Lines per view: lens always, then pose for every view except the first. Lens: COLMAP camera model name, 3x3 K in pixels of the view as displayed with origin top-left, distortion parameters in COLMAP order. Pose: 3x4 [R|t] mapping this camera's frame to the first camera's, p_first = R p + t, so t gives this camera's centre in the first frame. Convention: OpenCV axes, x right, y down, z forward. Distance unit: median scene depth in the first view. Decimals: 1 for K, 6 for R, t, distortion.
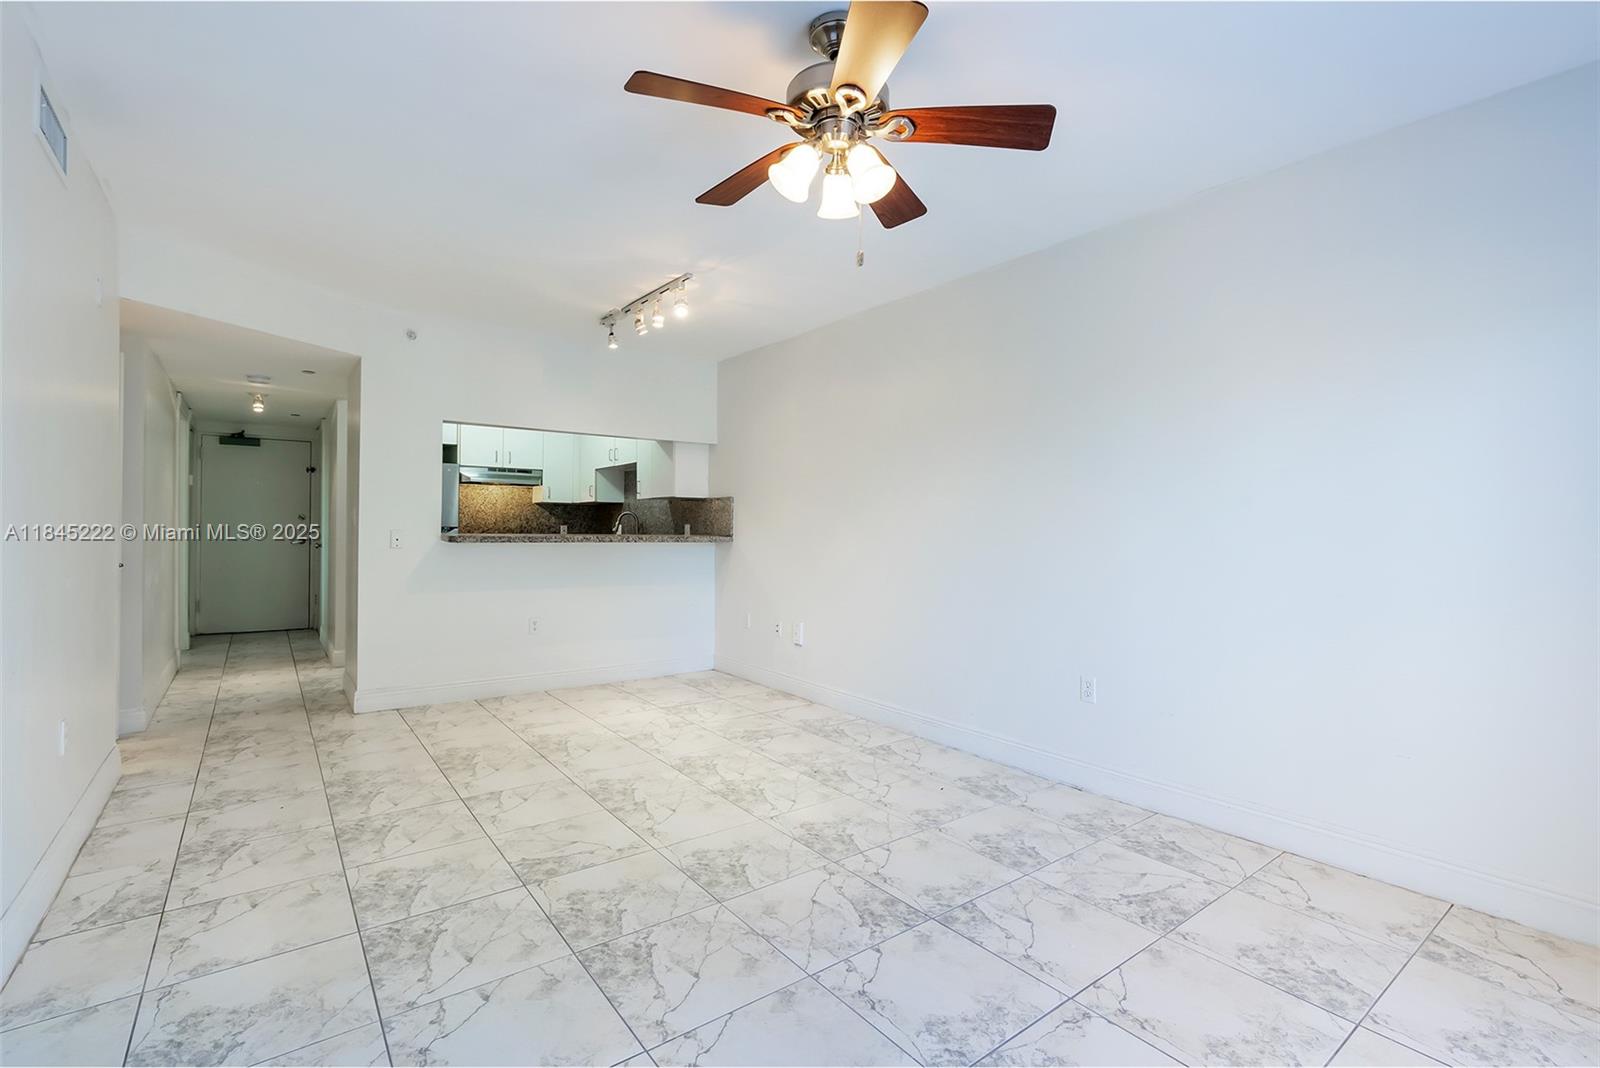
lens RADIAL K [[694.1, 0, 800.0], [0, 694.1, 534.0], [0, 0, 1]] dist [-0.012966, 0.004643]
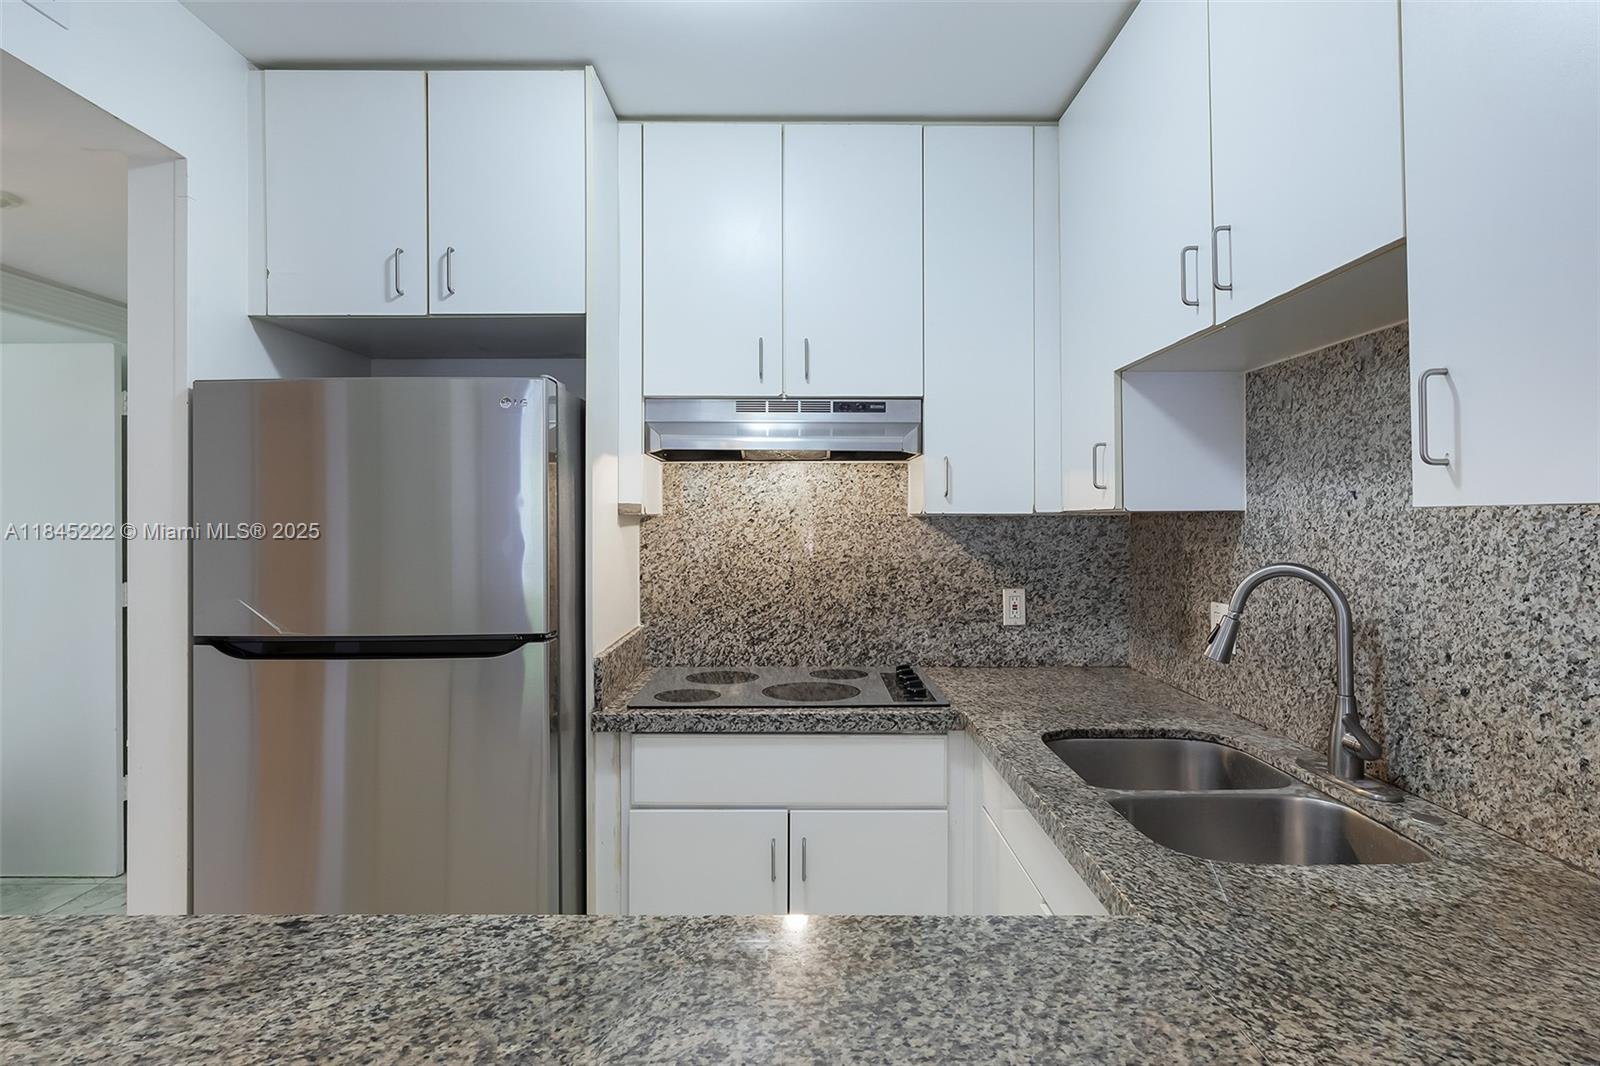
lens RADIAL K [[893.0, 0, 800.0], [0, 893.0, 533.0], [0, 0, 1]] dist [-0.000717, 0.000269]
pose [[0.794047, -0.000690, -0.607857, -0.226807], [0.003939, 0.999984, 0.004012, -0.046724], [0.607844, -0.005580, 0.794037, 0.799269]]
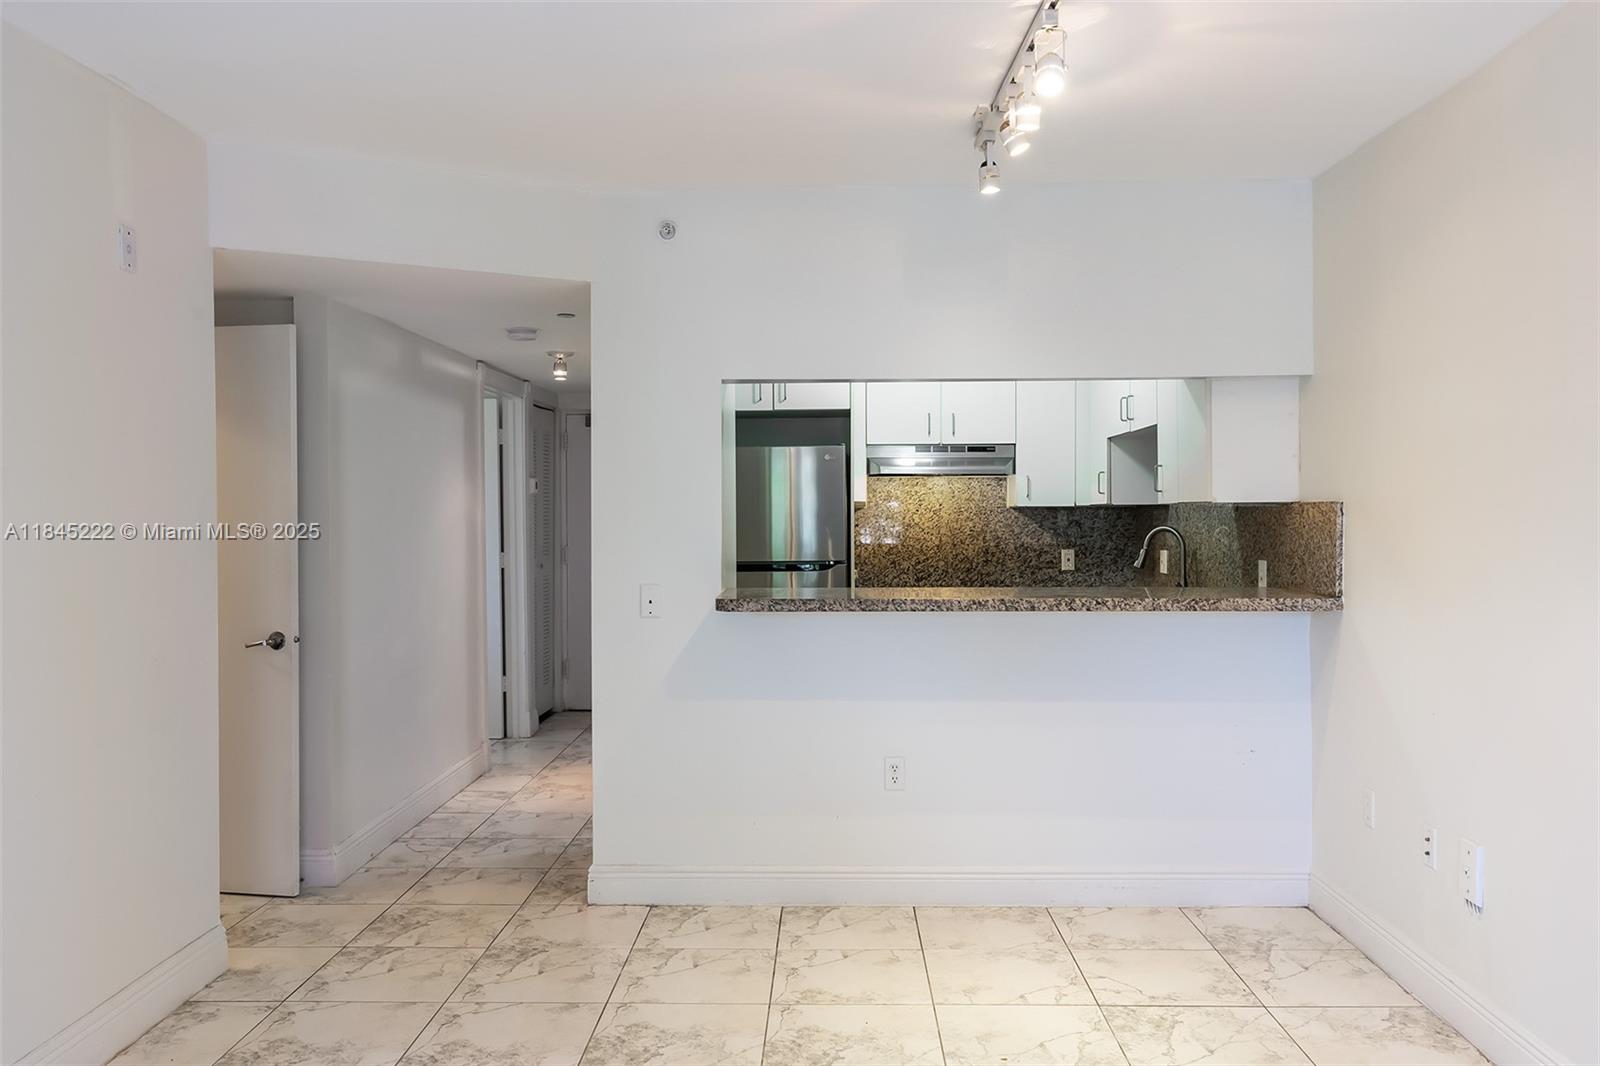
lens RADIAL K [[1274.8, 0, 838.9], [0, 1274.8, 538.1], [0, 0, 1]] dist [0.002020, 0.000966]
pose [[0.792132, -0.000077, -0.610349, 0.117593], [0.006379, 0.999946, 0.008153, -0.036268], [0.610316, -0.010352, 0.792090, 0.198317]]
